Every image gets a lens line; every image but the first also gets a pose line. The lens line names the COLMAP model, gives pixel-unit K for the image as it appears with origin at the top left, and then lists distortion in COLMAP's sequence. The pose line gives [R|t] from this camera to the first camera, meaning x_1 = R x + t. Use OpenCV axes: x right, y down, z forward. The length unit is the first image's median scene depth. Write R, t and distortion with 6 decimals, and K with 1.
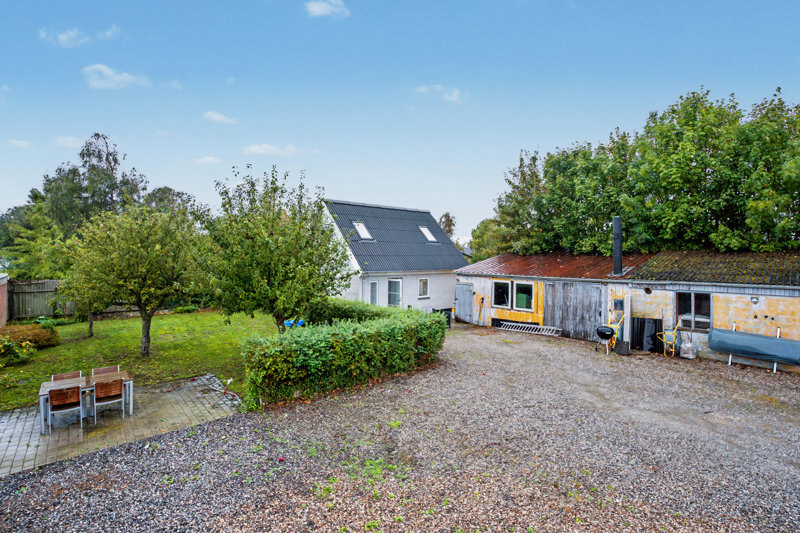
lens RADIAL K [[383.7, 0, 400.1], [0, 383.7, 261.2], [0, 0, 1]] dist [-0.032015, -0.000563]
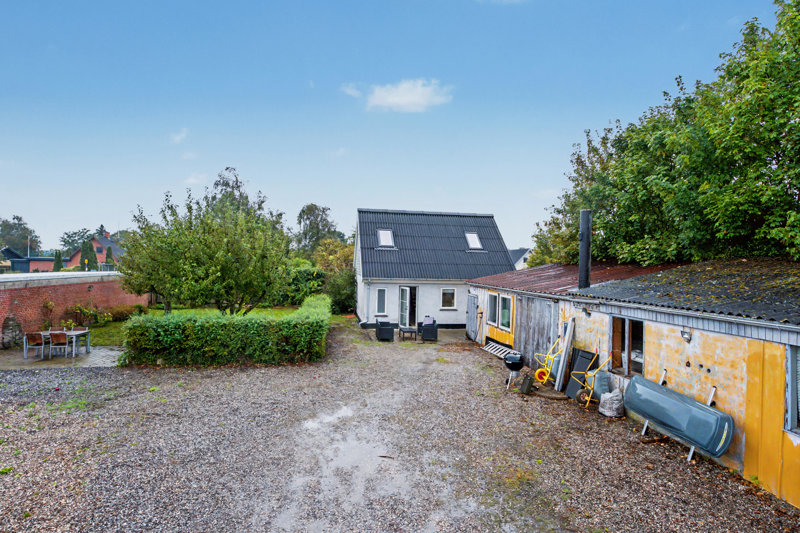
lens RADIAL K [[406.9, 0, 401.1], [0, 406.9, 268.8], [0, 0, 1]] dist [-0.019956, -0.000310]
pose [[0.842874, 0.016789, -0.537848, 0.823485], [-0.023423, 0.999710, -0.005501, 0.009405], [0.537600, 0.017235, 0.843024, 0.183252]]
